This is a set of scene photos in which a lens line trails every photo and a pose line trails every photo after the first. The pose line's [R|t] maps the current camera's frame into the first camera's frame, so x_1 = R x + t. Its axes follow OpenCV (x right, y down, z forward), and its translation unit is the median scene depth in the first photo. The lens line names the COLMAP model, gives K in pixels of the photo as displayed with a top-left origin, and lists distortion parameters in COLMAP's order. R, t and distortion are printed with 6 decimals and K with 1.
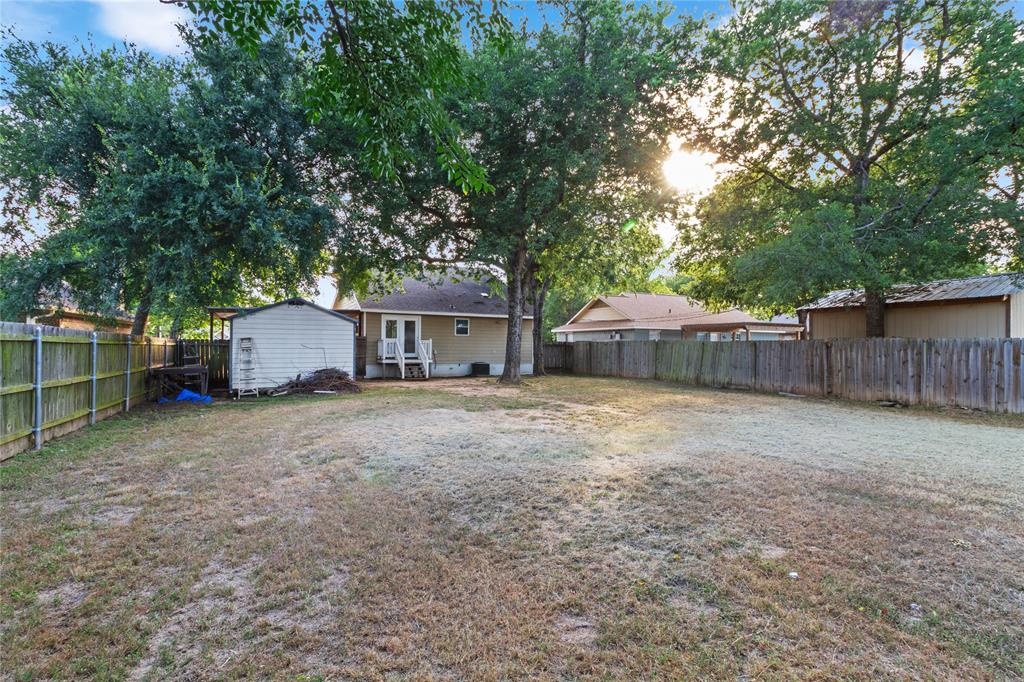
lens RADIAL K [[475.0, 0, 515.9], [0, 475.0, 343.5], [0, 0, 1]] dist [0.005331, 0.001052]
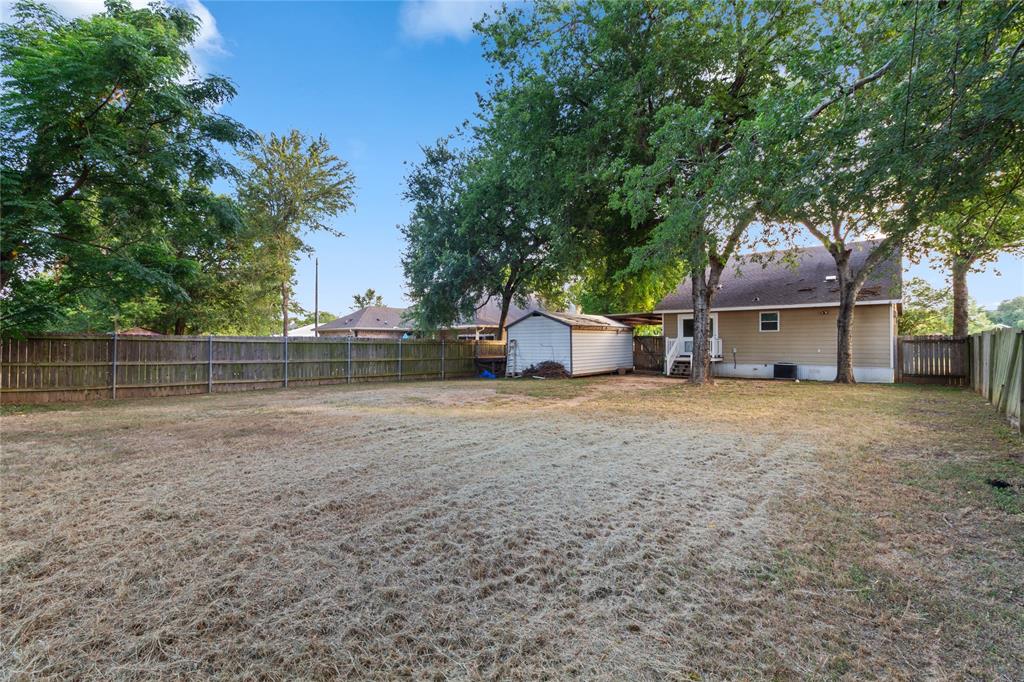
lens RADIAL K [[475.0, 0, 515.9], [0, 475.0, 343.5], [0, 0, 1]] dist [0.005331, 0.001052]
pose [[0.359709, -0.014484, -0.932952, 0.567894], [0.009762, 0.999883, -0.011760, 0.011415], [0.933013, -0.004877, 0.359809, 0.276077]]
